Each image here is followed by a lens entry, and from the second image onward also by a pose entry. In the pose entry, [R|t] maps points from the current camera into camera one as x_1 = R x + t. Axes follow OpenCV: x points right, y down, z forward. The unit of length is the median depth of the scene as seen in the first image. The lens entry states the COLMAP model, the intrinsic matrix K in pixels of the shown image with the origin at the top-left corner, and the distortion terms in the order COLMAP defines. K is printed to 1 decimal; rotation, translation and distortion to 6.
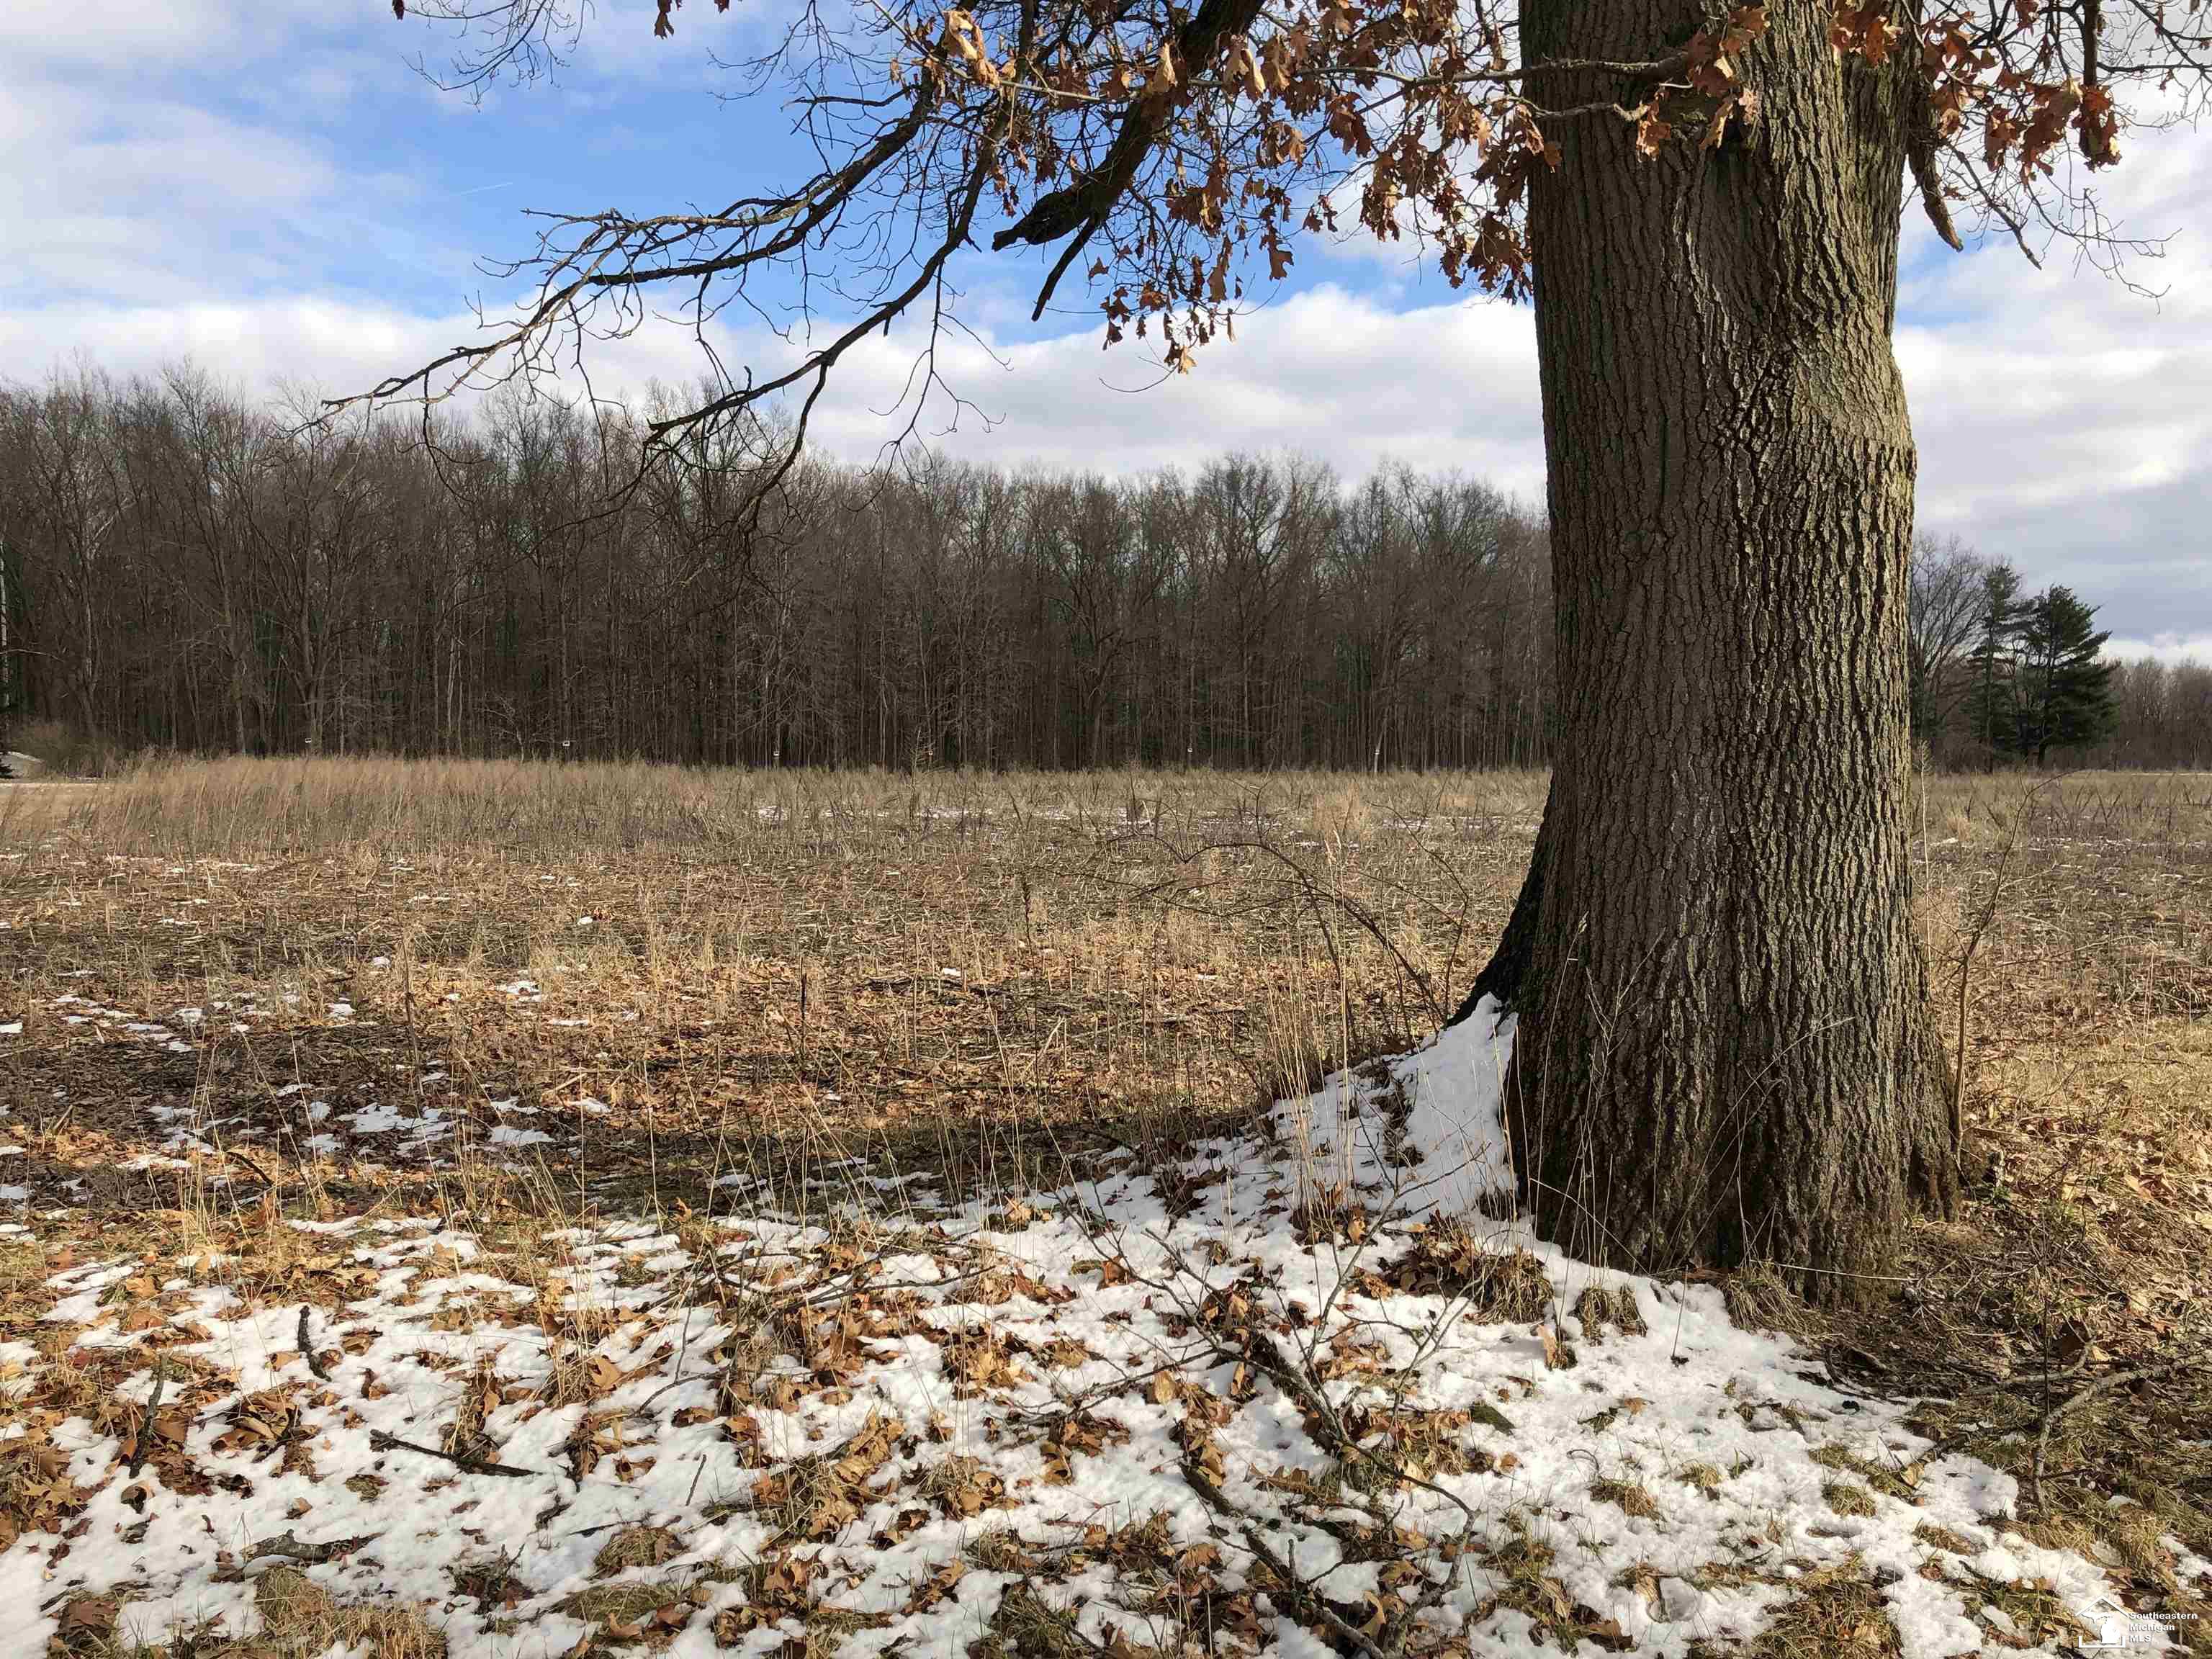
lens RADIAL K [[1806.1, 0, 1095.9], [0, 1806.1, 823.7], [0, 0, 1]] dist [0.008965, -0.011007]
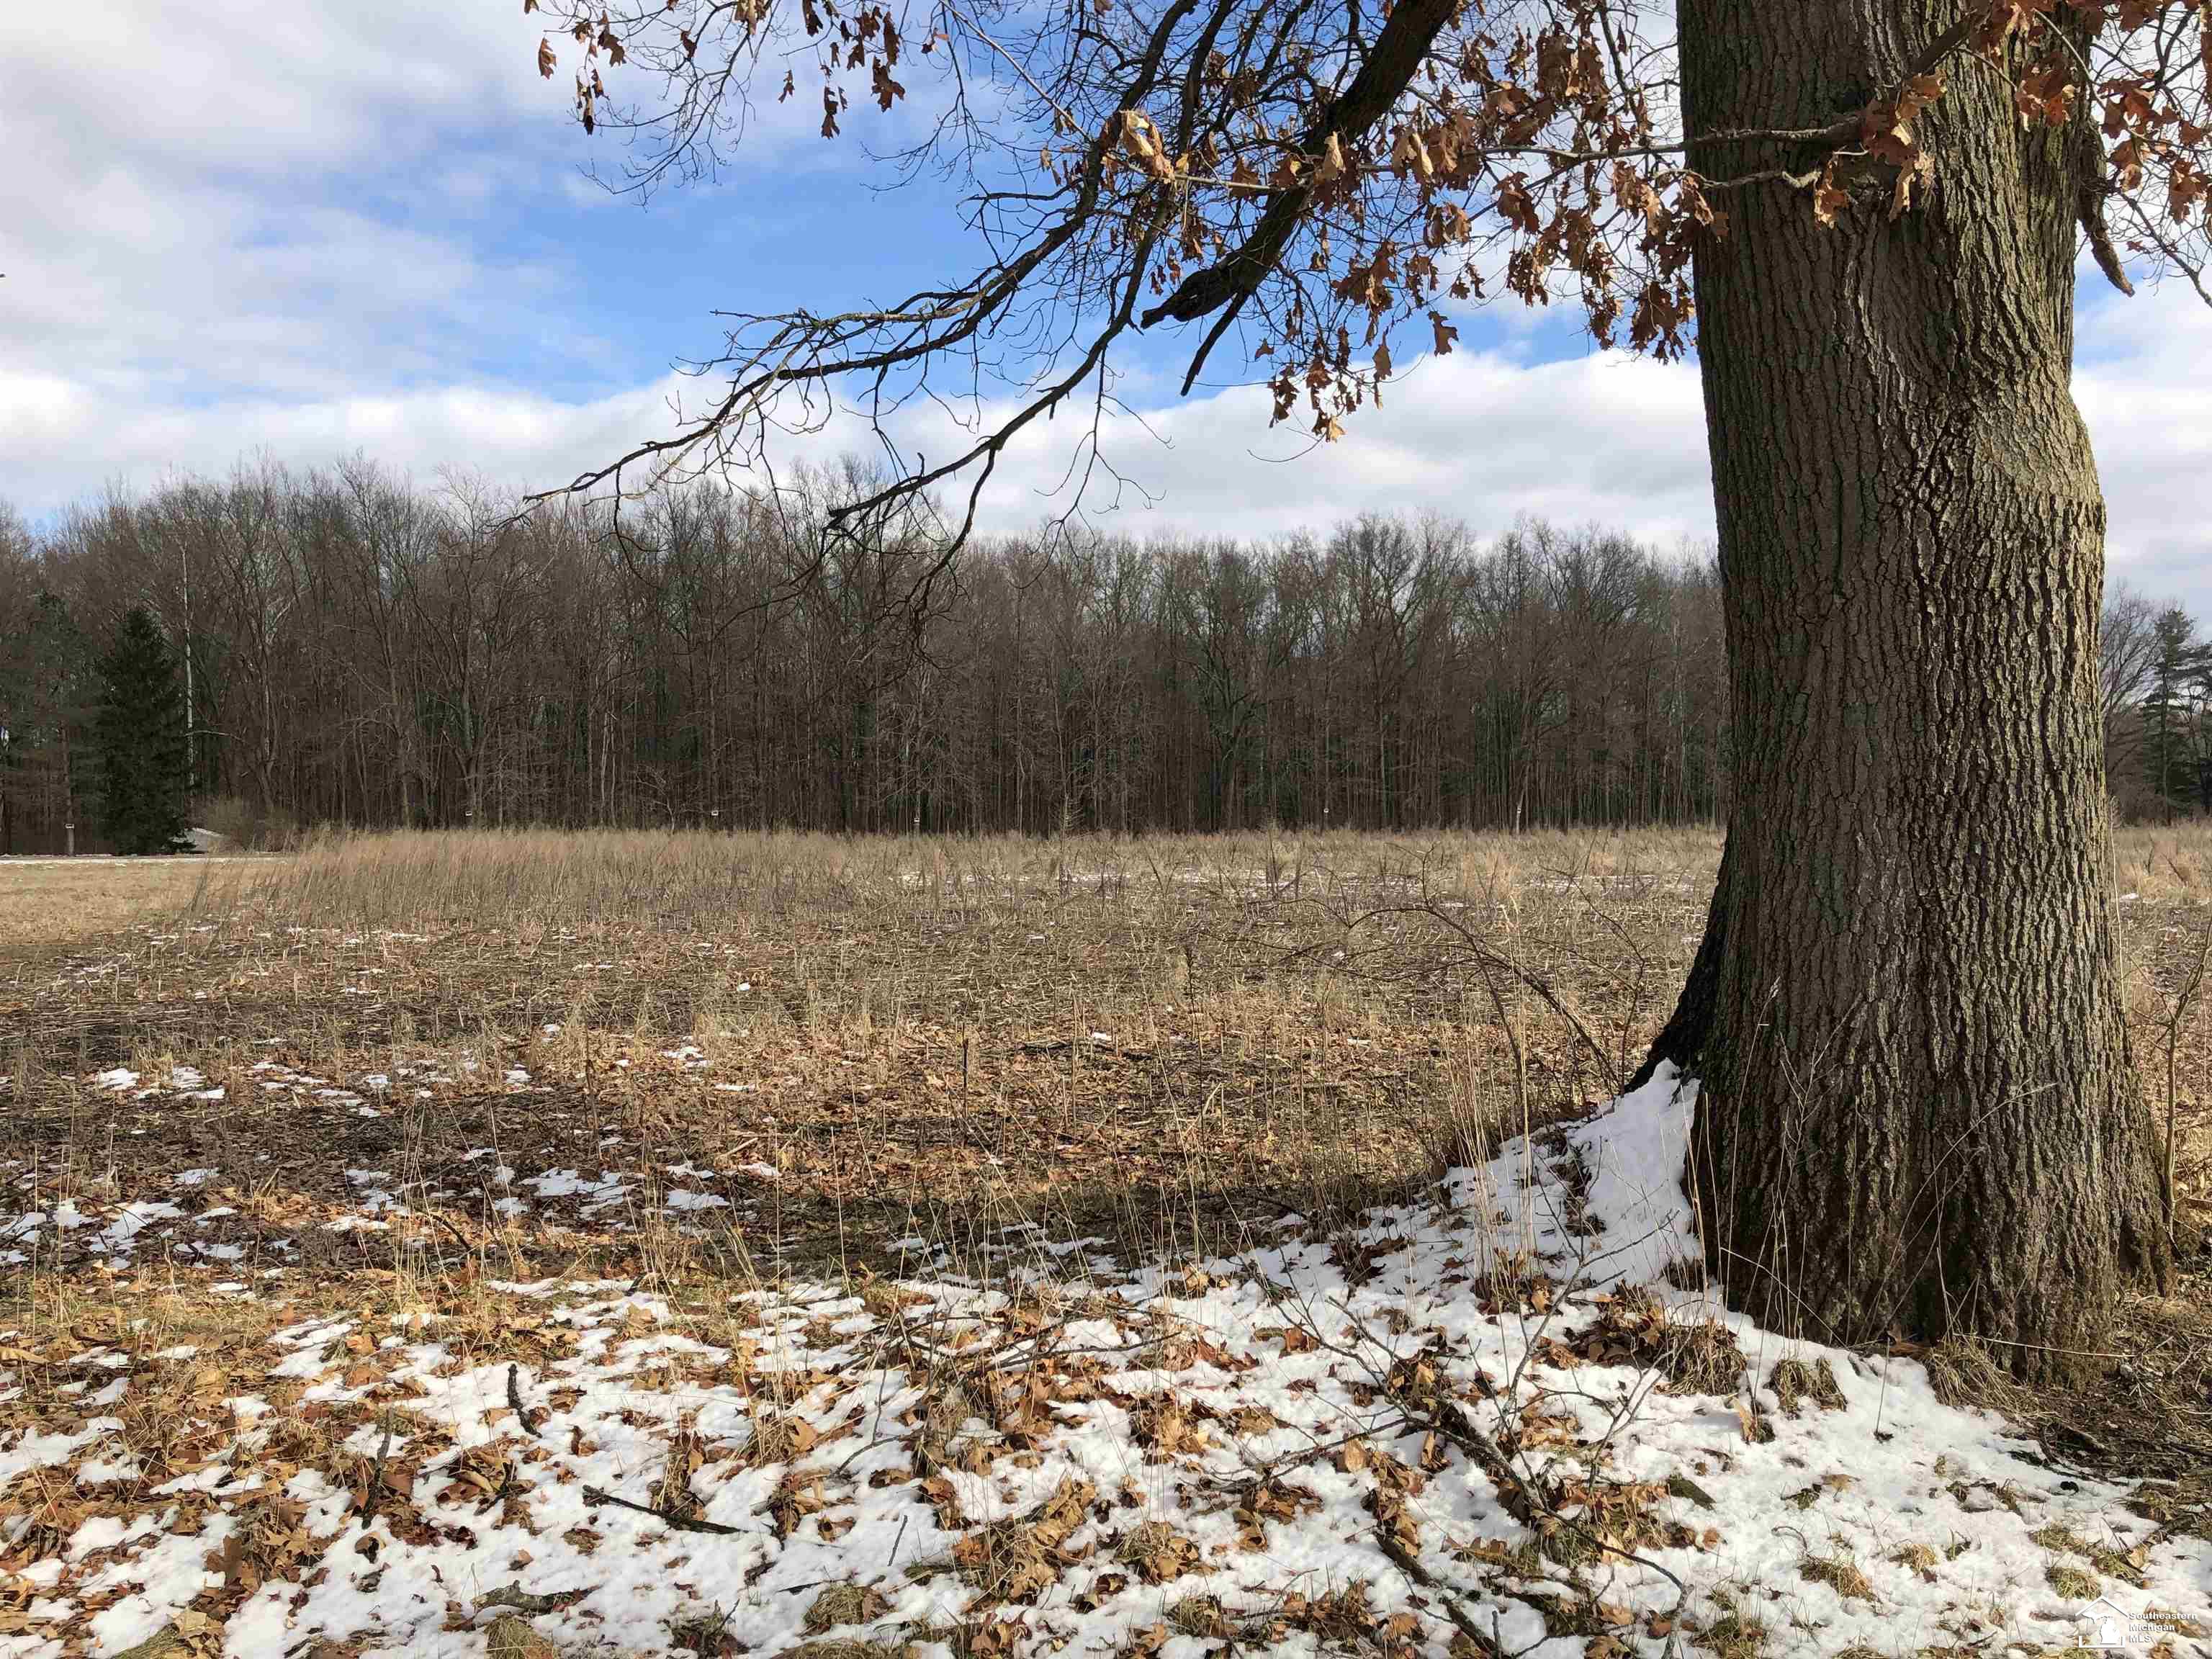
lens RADIAL K [[1805.7, 0, 1081.6], [0, 1805.7, 825.7], [0, 0, 1]] dist [0.002065, 0.000088]
pose [[0.996760, -0.012766, -0.079414, -0.025328], [0.010107, 0.999378, -0.033800, -0.004256], [0.079796, 0.032888, 0.996269, -0.018183]]
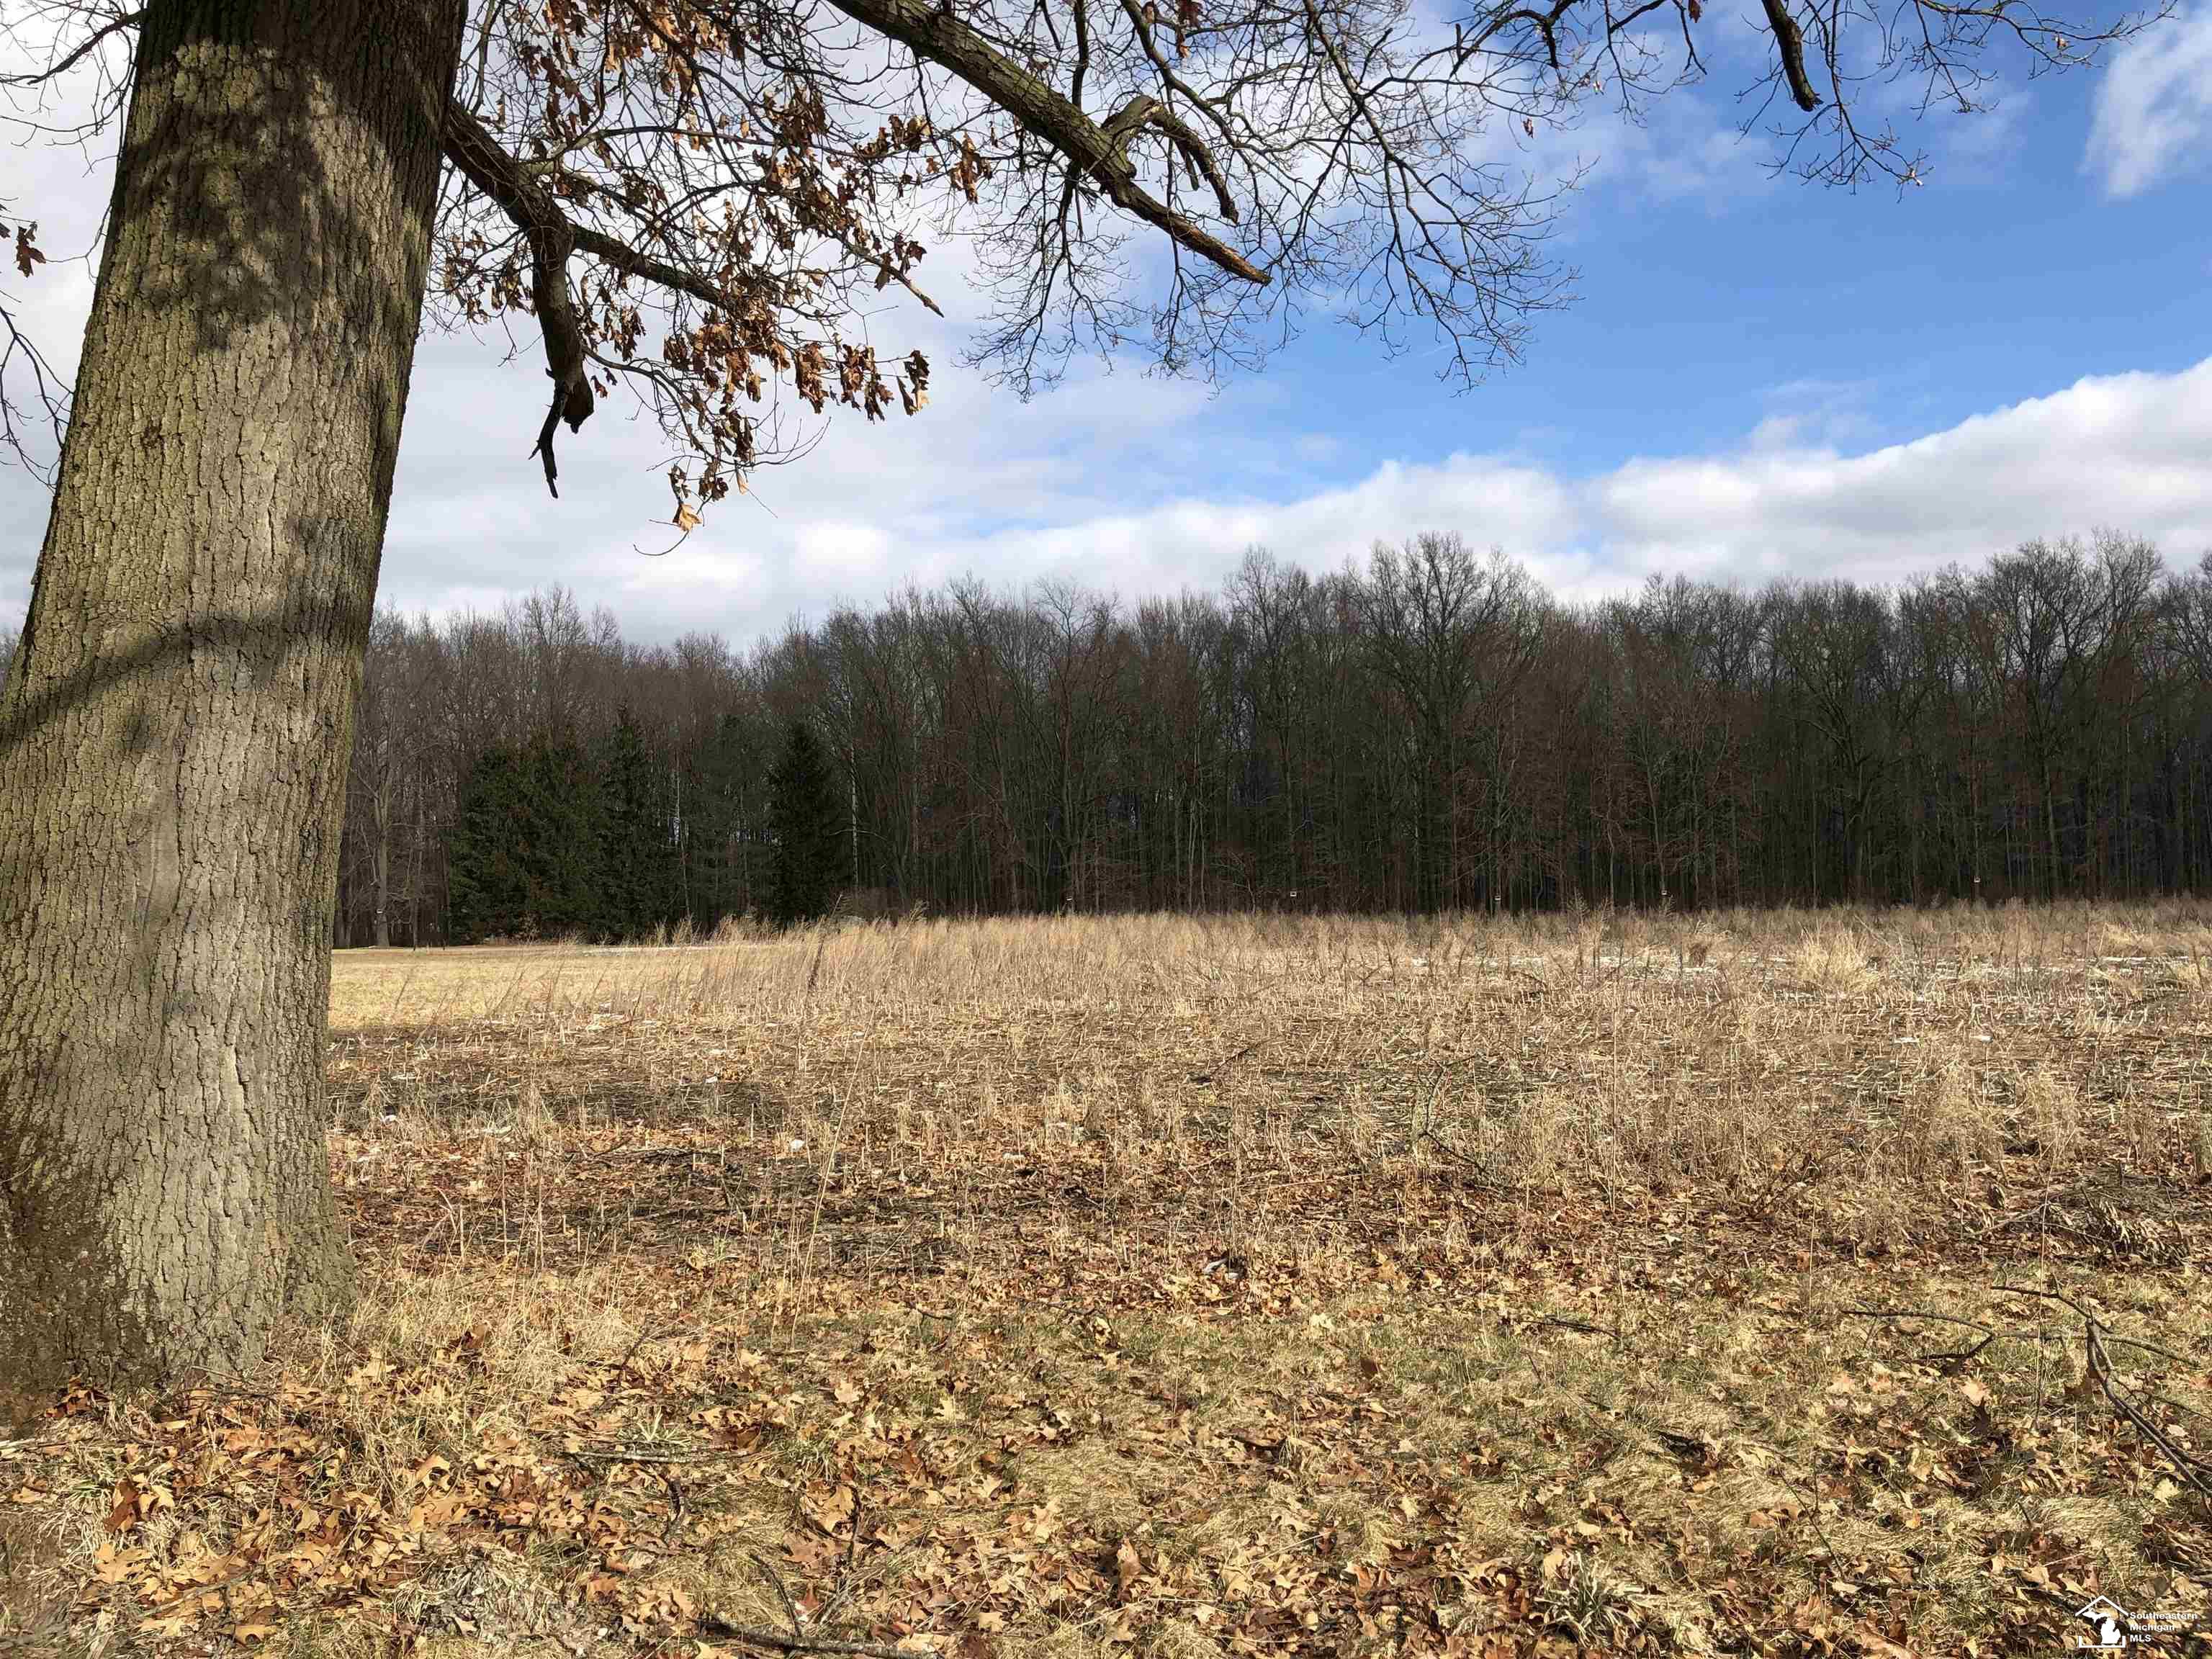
lens RADIAL K [[1805.7, 0, 1081.6], [0, 1805.7, 825.7], [0, 0, 1]] dist [0.002065, 0.000088]
pose [[0.889372, -0.047748, -0.454684, 0.399225], [0.011117, 0.996496, -0.082900, -0.000204], [0.457049, 0.068674, 0.886786, 0.127216]]
